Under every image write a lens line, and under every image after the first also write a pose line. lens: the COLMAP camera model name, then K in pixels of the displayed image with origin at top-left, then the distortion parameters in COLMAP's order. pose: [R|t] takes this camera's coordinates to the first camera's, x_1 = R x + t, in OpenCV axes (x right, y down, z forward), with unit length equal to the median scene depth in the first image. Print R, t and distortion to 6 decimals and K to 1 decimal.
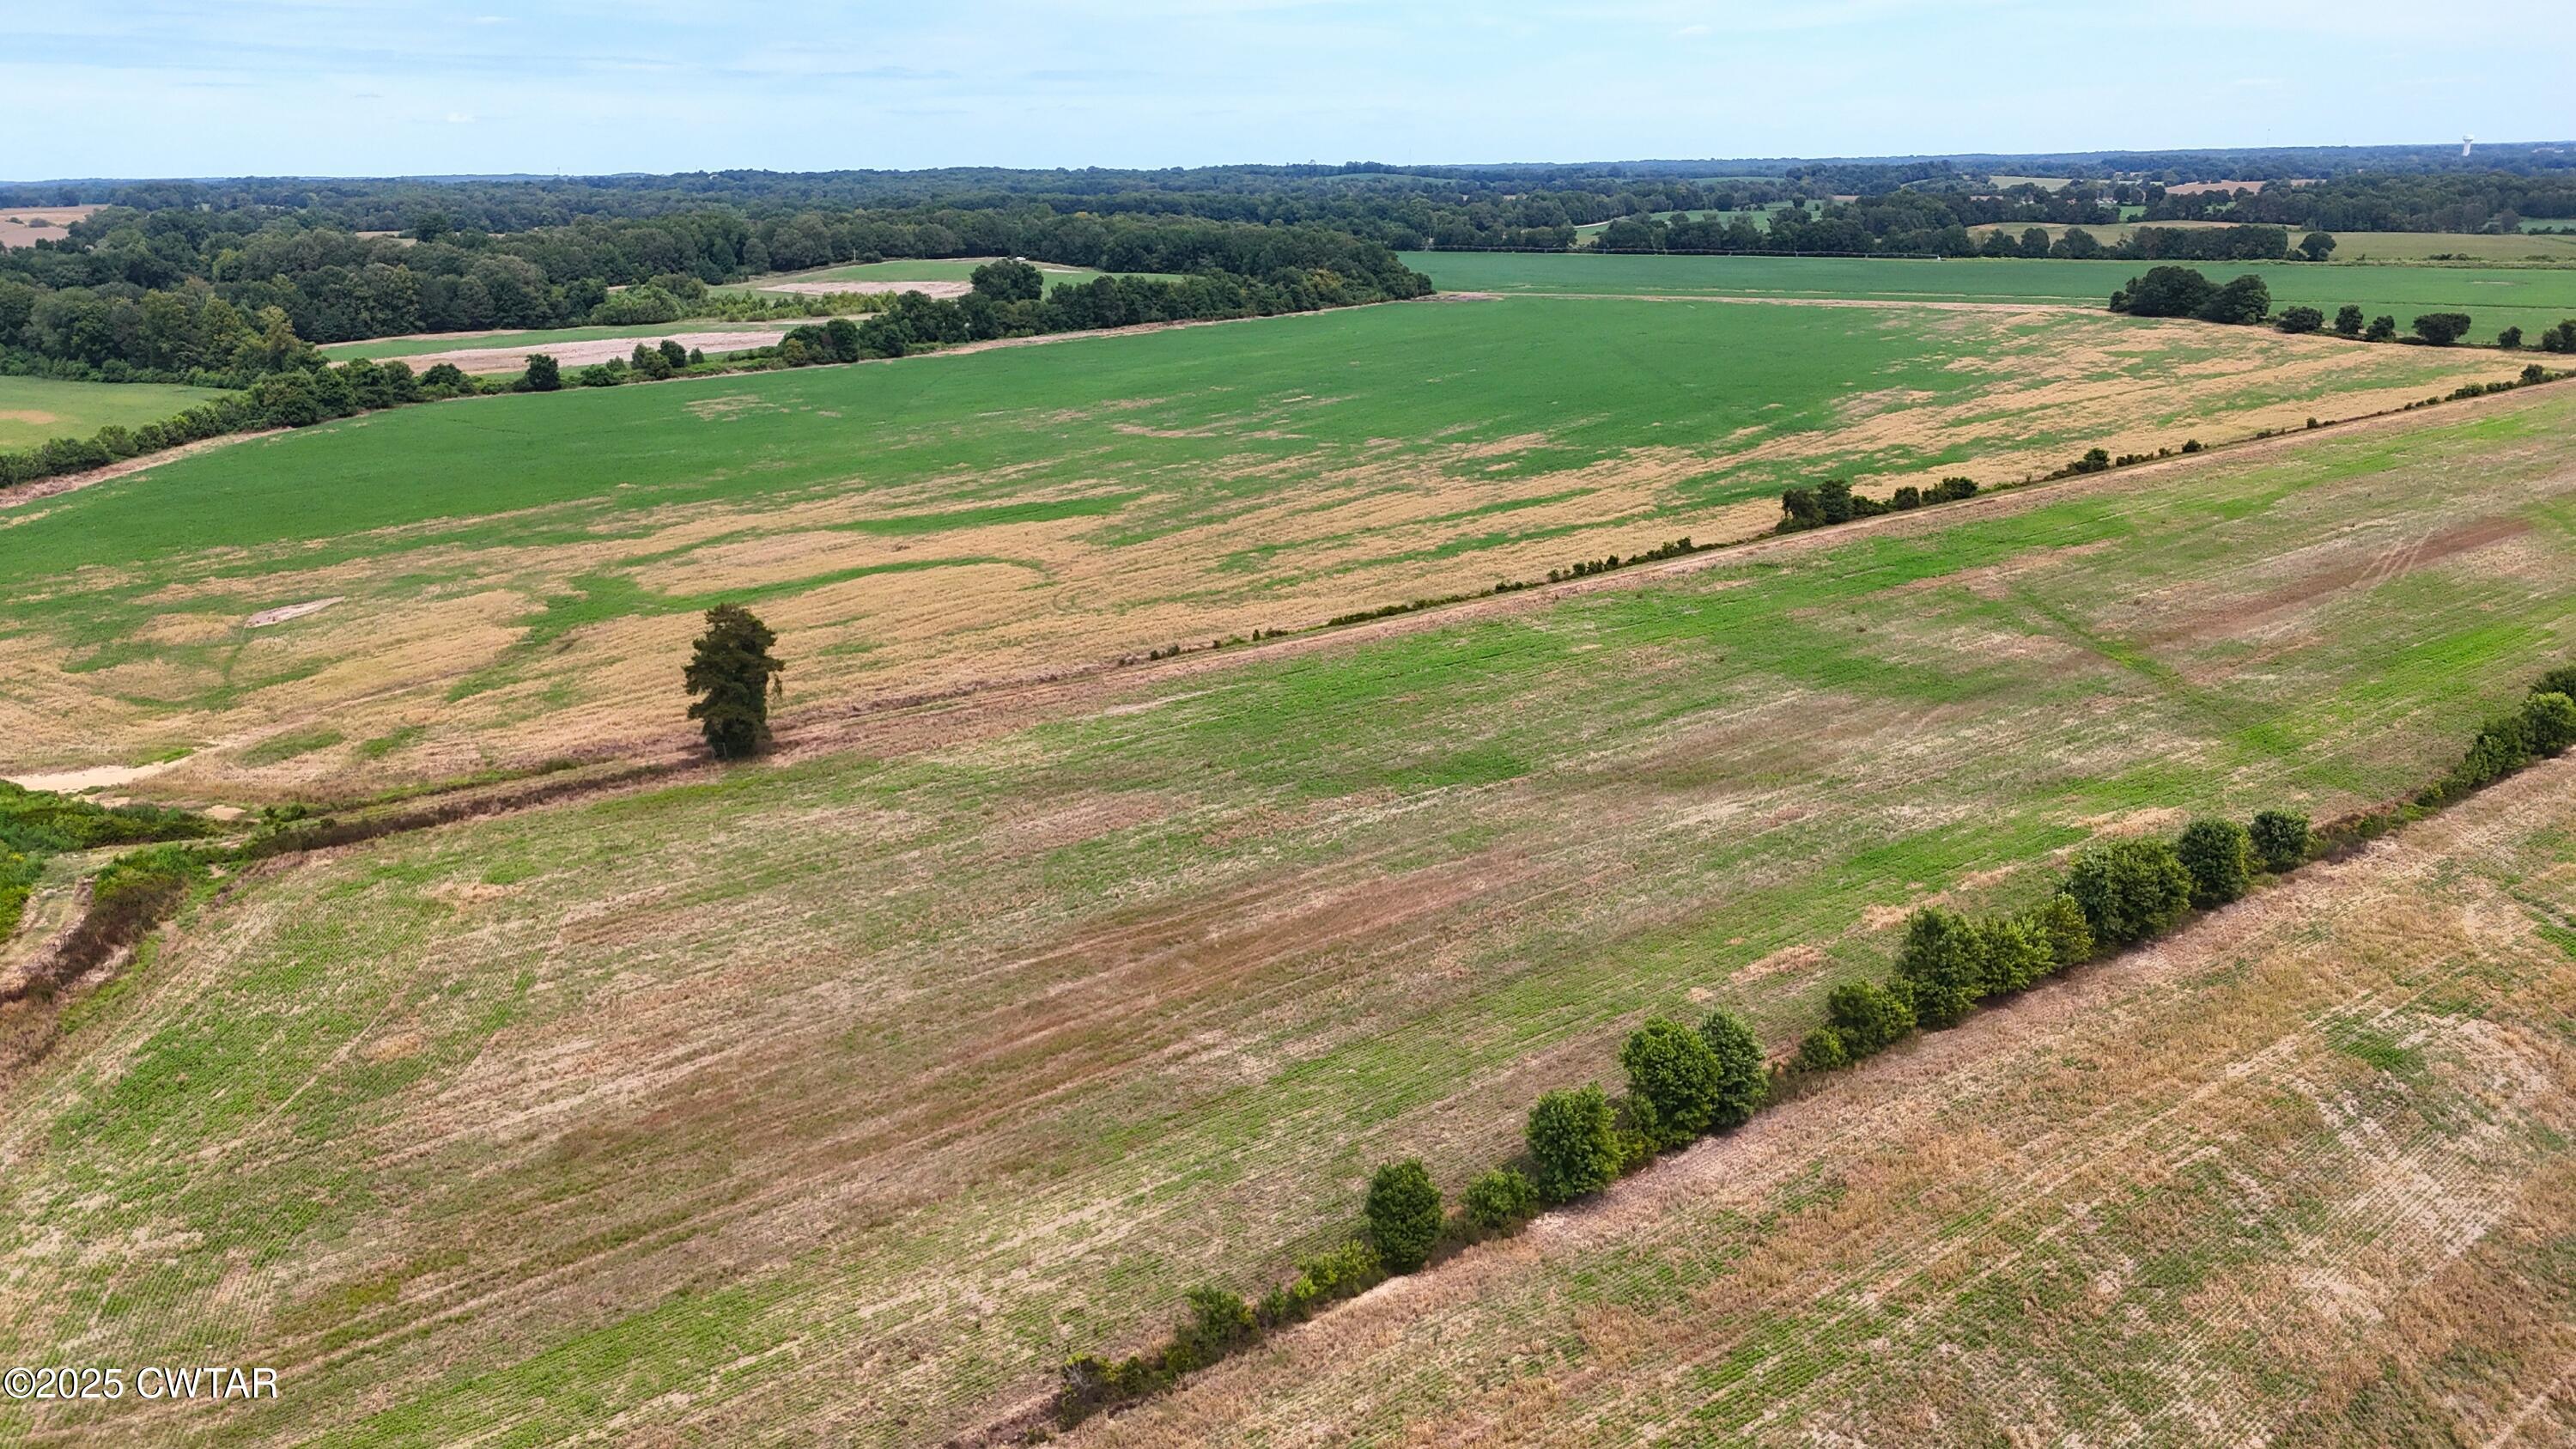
lens RADIAL K [[1893.5, 0, 1280.2], [0, 1893.5, 737.2], [0, 0, 1]] dist [0.079968, -0.077641]
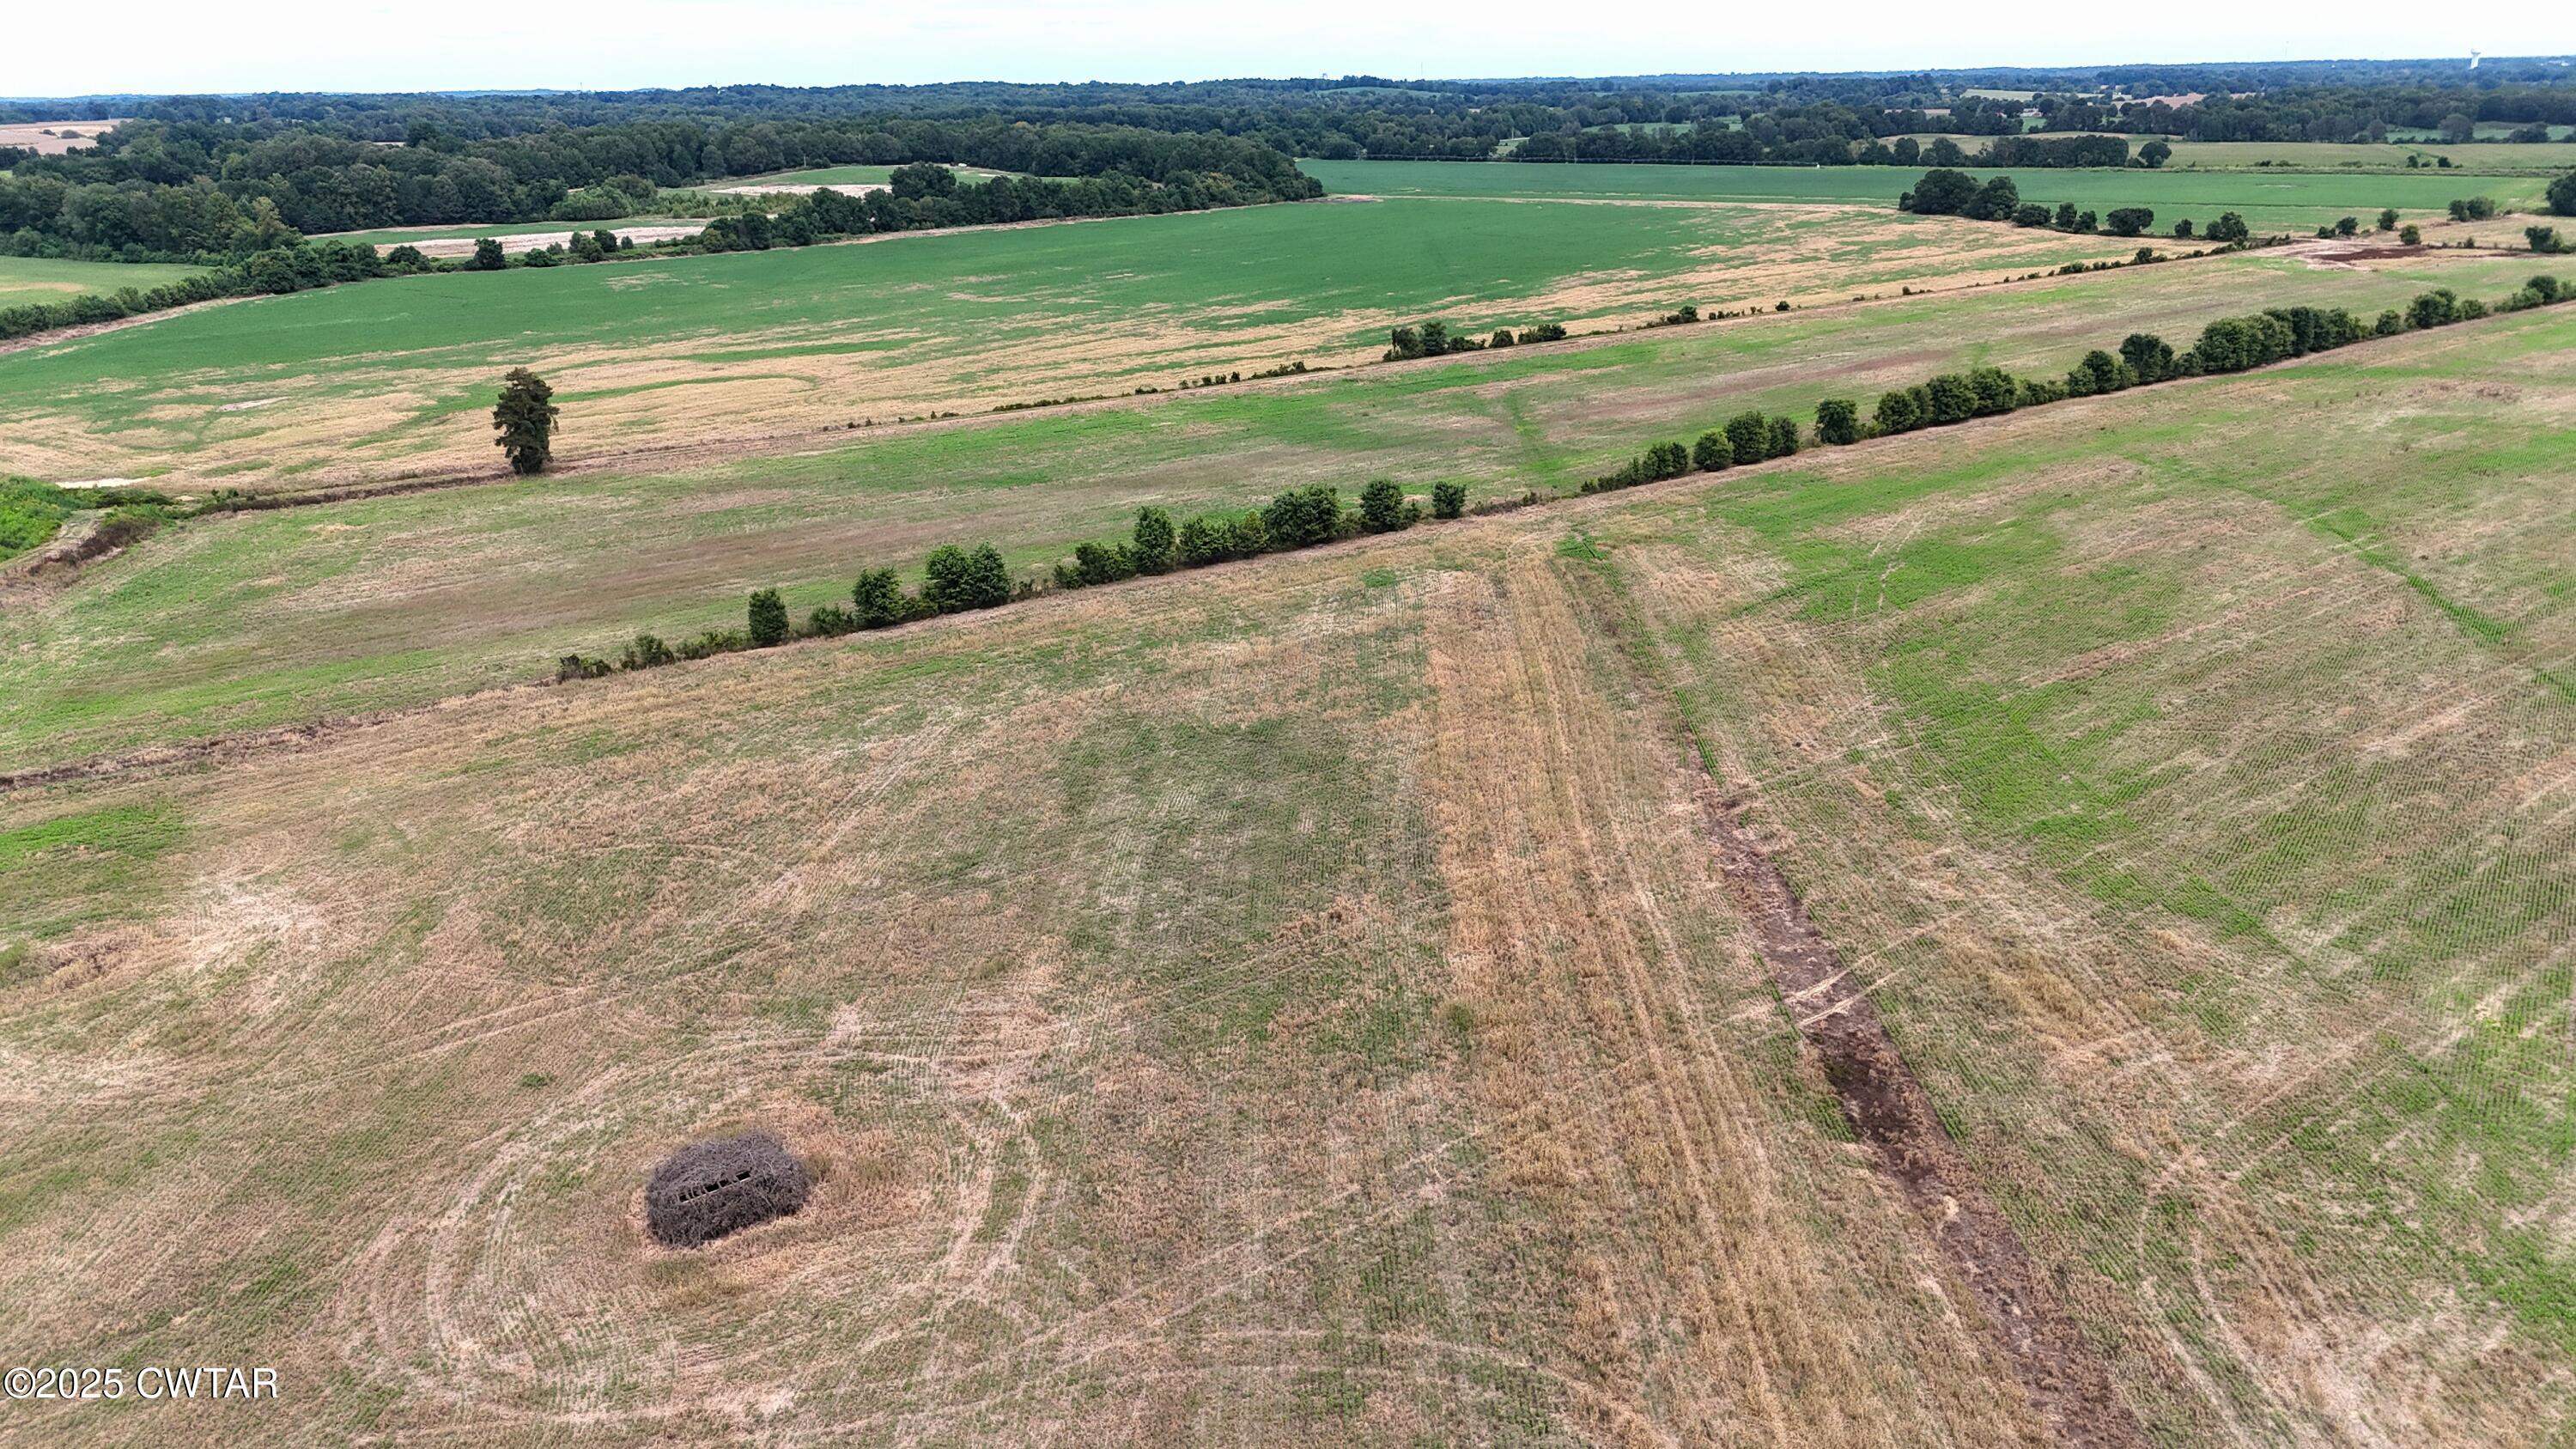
lens RADIAL K [[1893.5, 0, 1290.6], [0, 1893.5, 736.0], [0, 0, 1]] dist [0.079968, -0.077641]
pose [[0.999909, 0.003422, -0.013060, 0.113222], [-0.002903, 0.999214, 0.039535, 0.052823], [0.013185, -0.039494, 0.999133, -0.171264]]
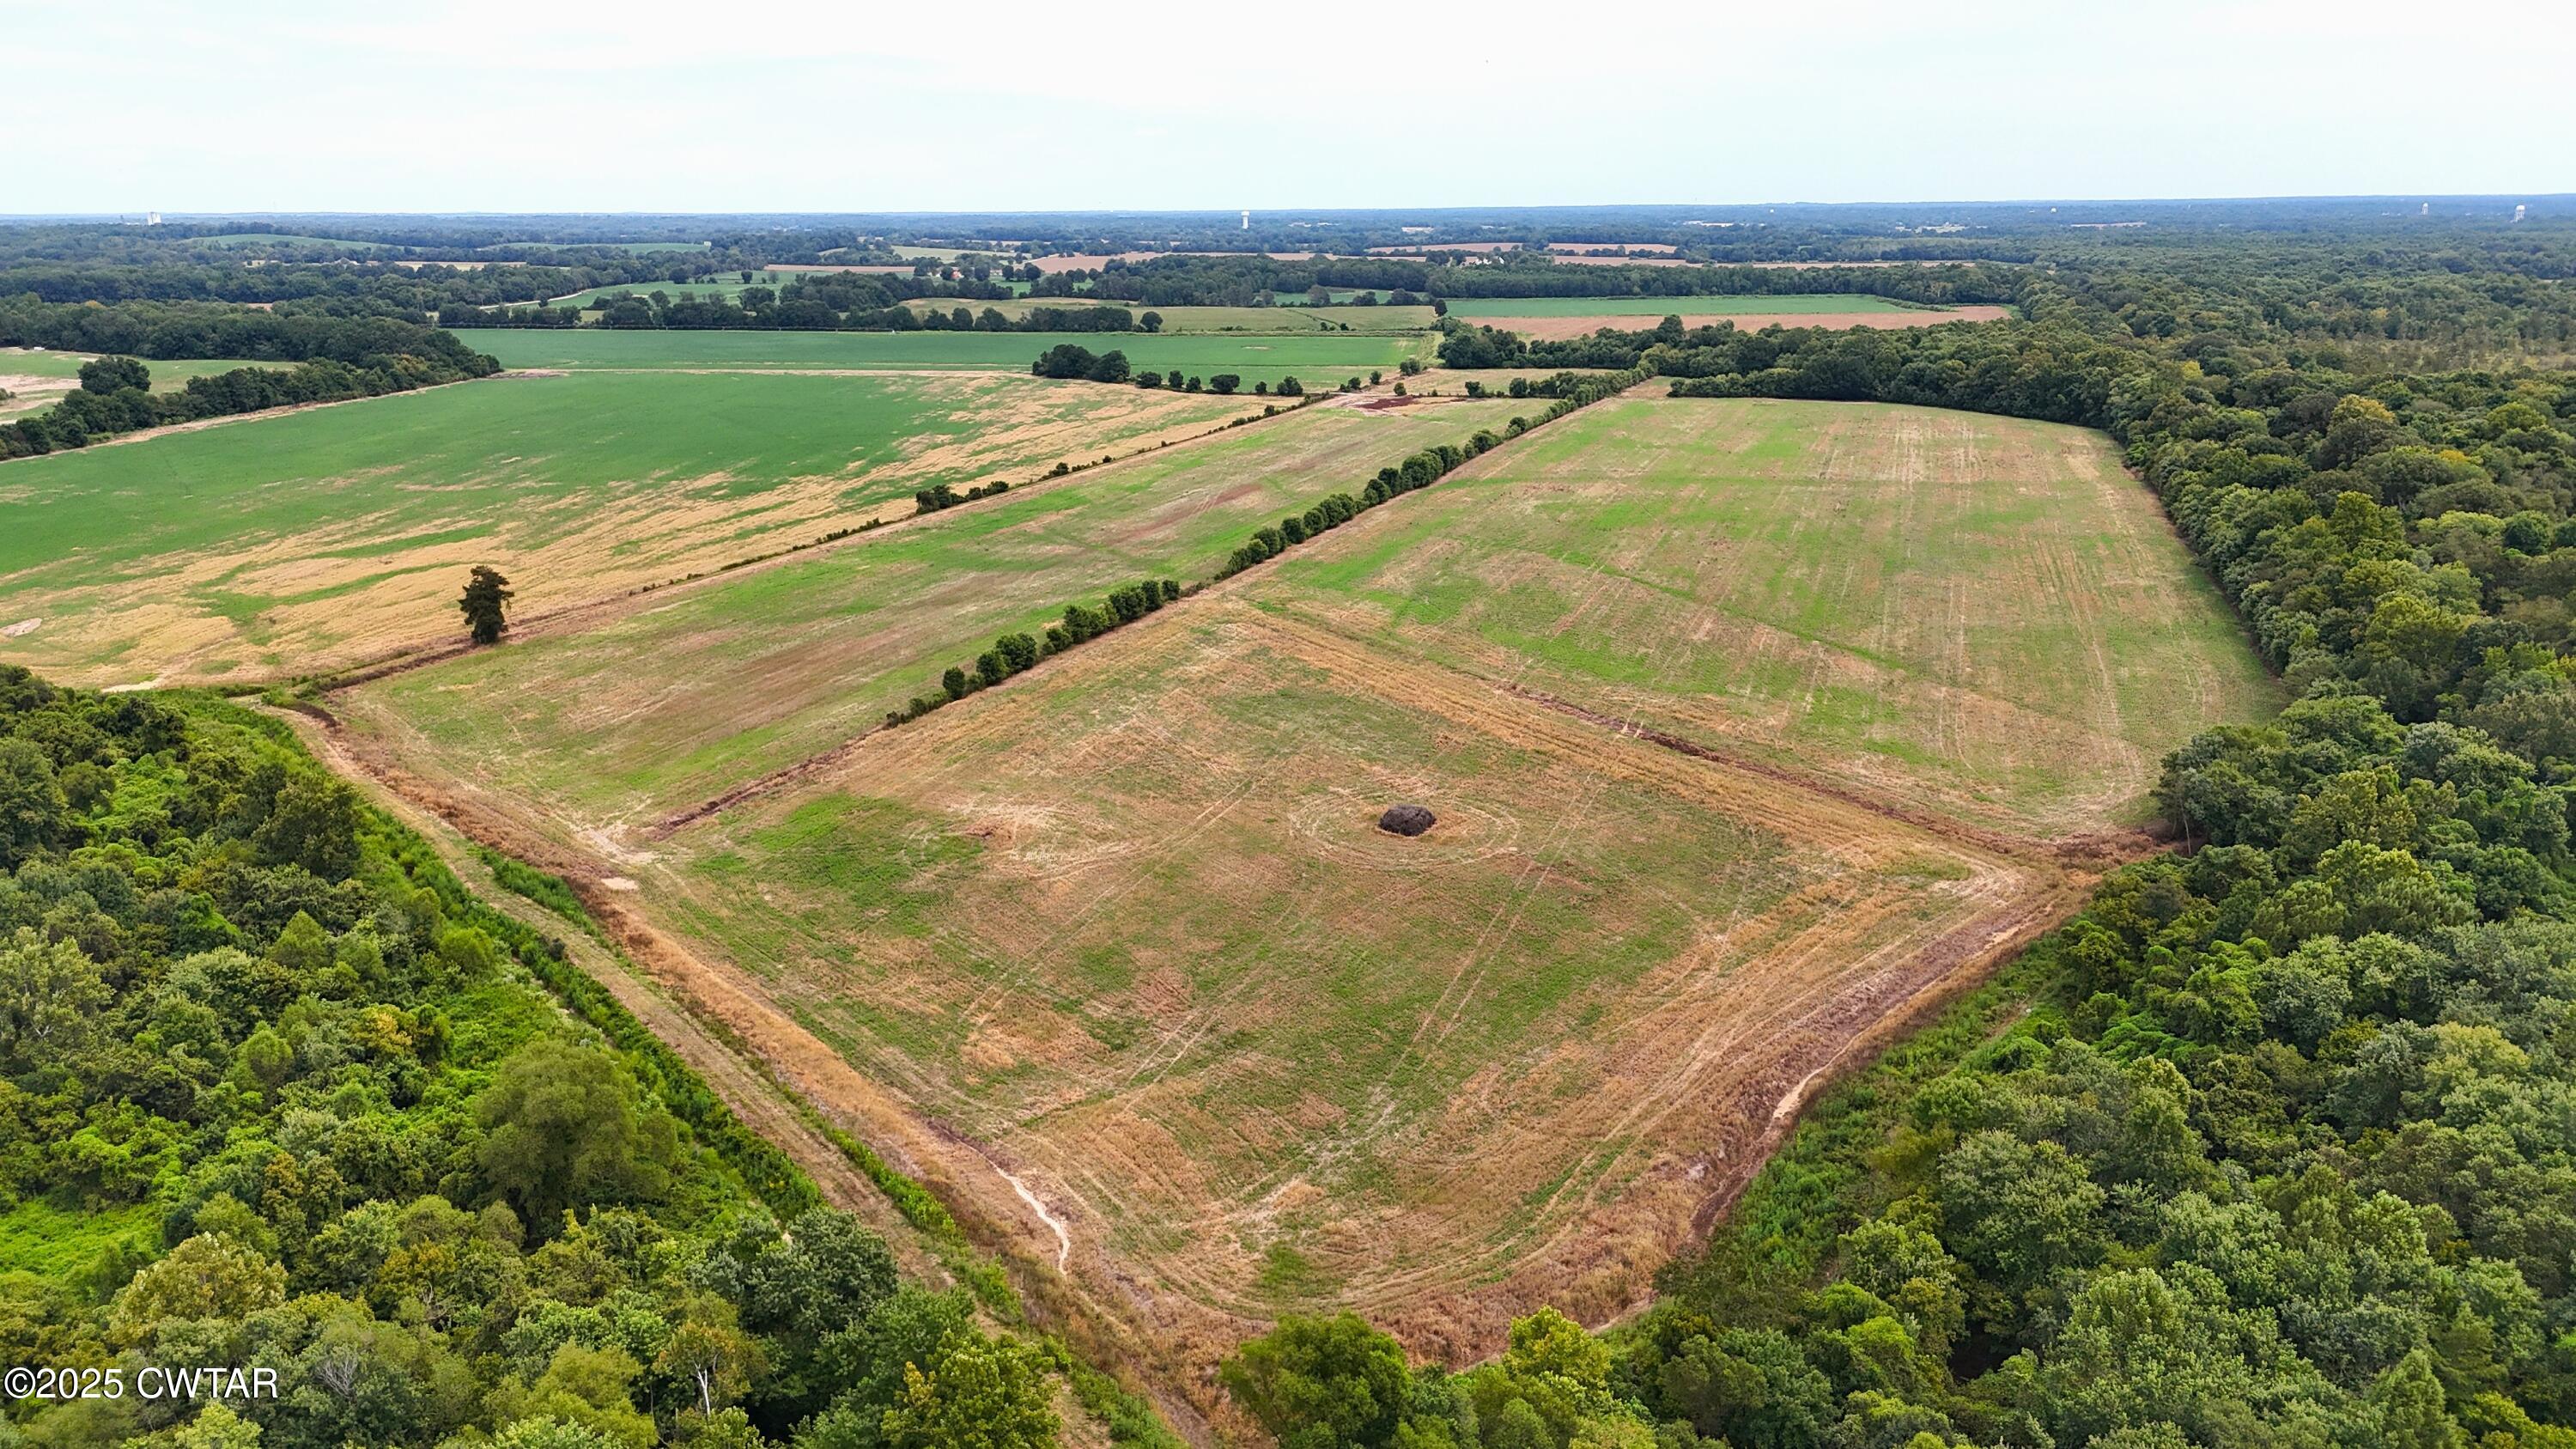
lens RADIAL K [[1893.5, 0, 1319.7], [0, 1893.5, 742.3], [0, 0, 1]] dist [0.079968, -0.077641]
pose [[0.843981, -0.136772, 0.518642, -0.207382], [0.148099, 0.988775, 0.019751, 0.069194], [-0.515521, 0.060141, 0.854764, -0.397942]]
